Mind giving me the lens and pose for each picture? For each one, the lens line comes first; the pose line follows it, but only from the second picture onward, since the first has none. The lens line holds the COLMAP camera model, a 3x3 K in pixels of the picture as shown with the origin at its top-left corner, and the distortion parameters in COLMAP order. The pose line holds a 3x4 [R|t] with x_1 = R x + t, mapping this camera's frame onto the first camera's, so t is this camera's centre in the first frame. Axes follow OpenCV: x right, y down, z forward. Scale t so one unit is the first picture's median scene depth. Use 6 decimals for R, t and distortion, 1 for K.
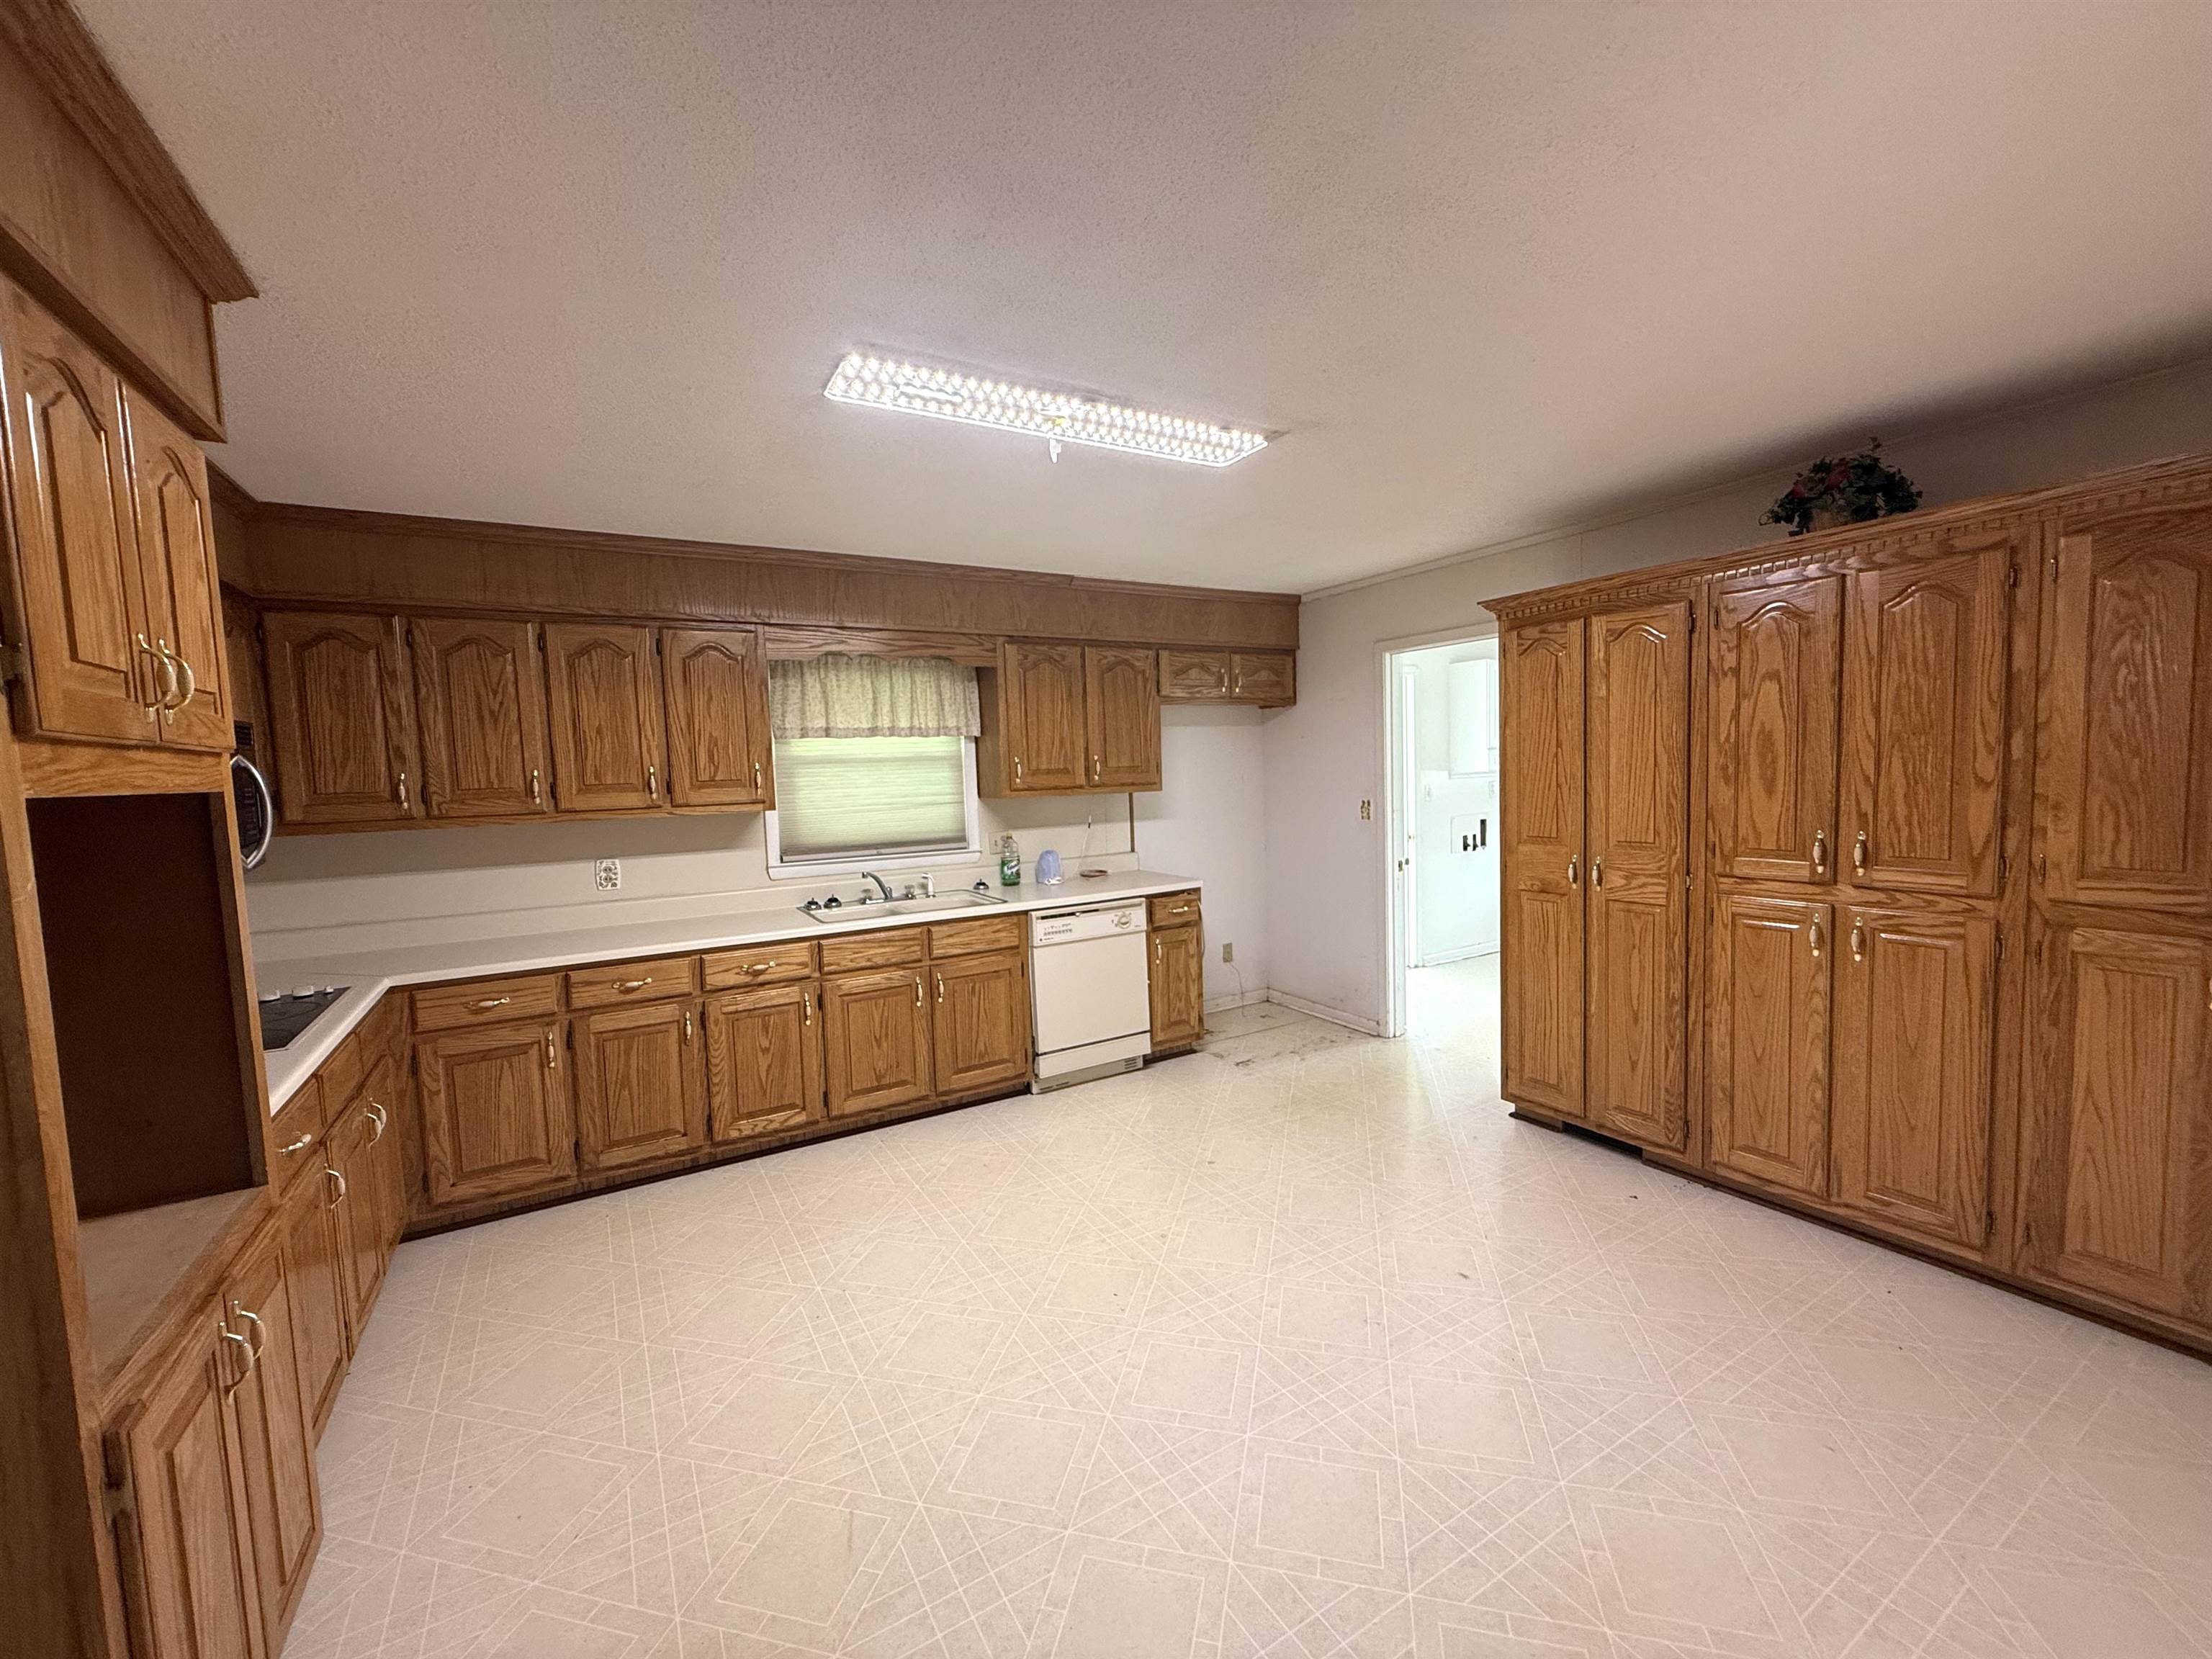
lens RADIAL K [[879.9, 0, 1102.8], [0, 879.9, 829.4], [0, 0, 1]] dist [0.001219, 0.000325]
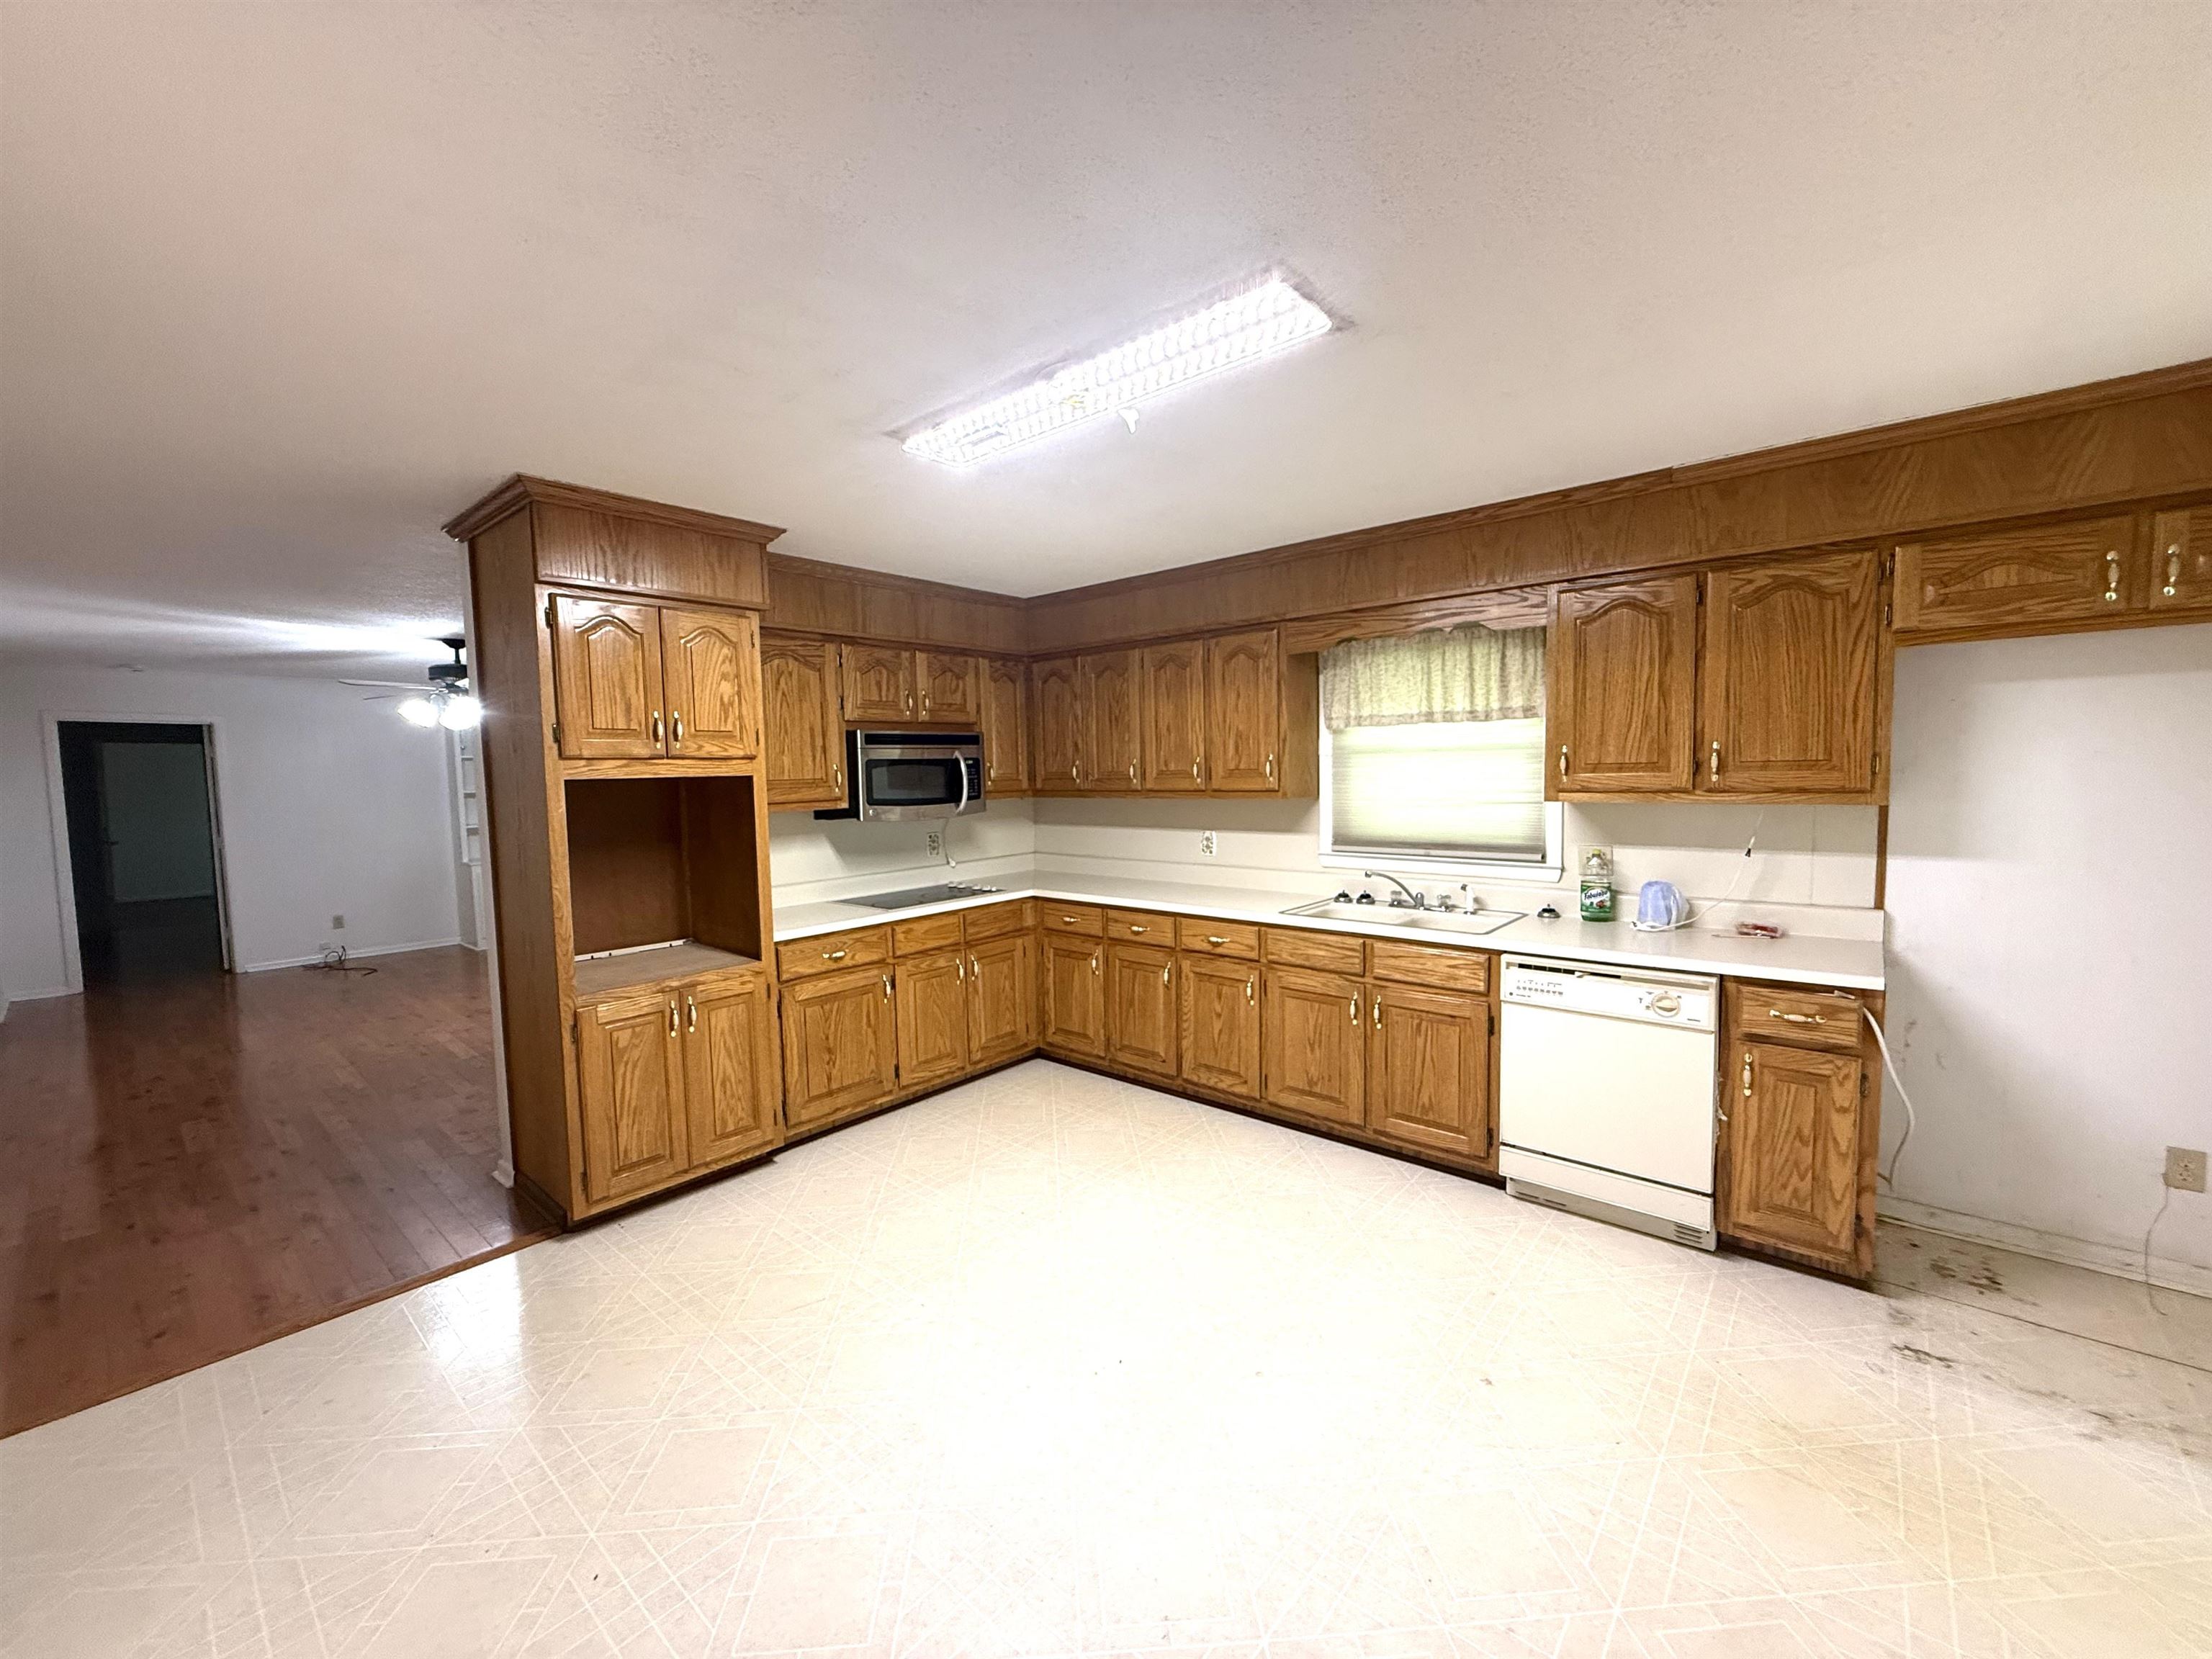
lens RADIAL K [[879.9, 0, 1100.2], [0, 879.9, 830.0], [0, 0, 1]] dist [0.001219, 0.000325]
pose [[0.322412, 0.091392, -0.942177, 0.496947], [-0.060624, 0.995279, 0.075797, -0.046666], [0.944656, 0.032681, 0.326430, 0.414913]]
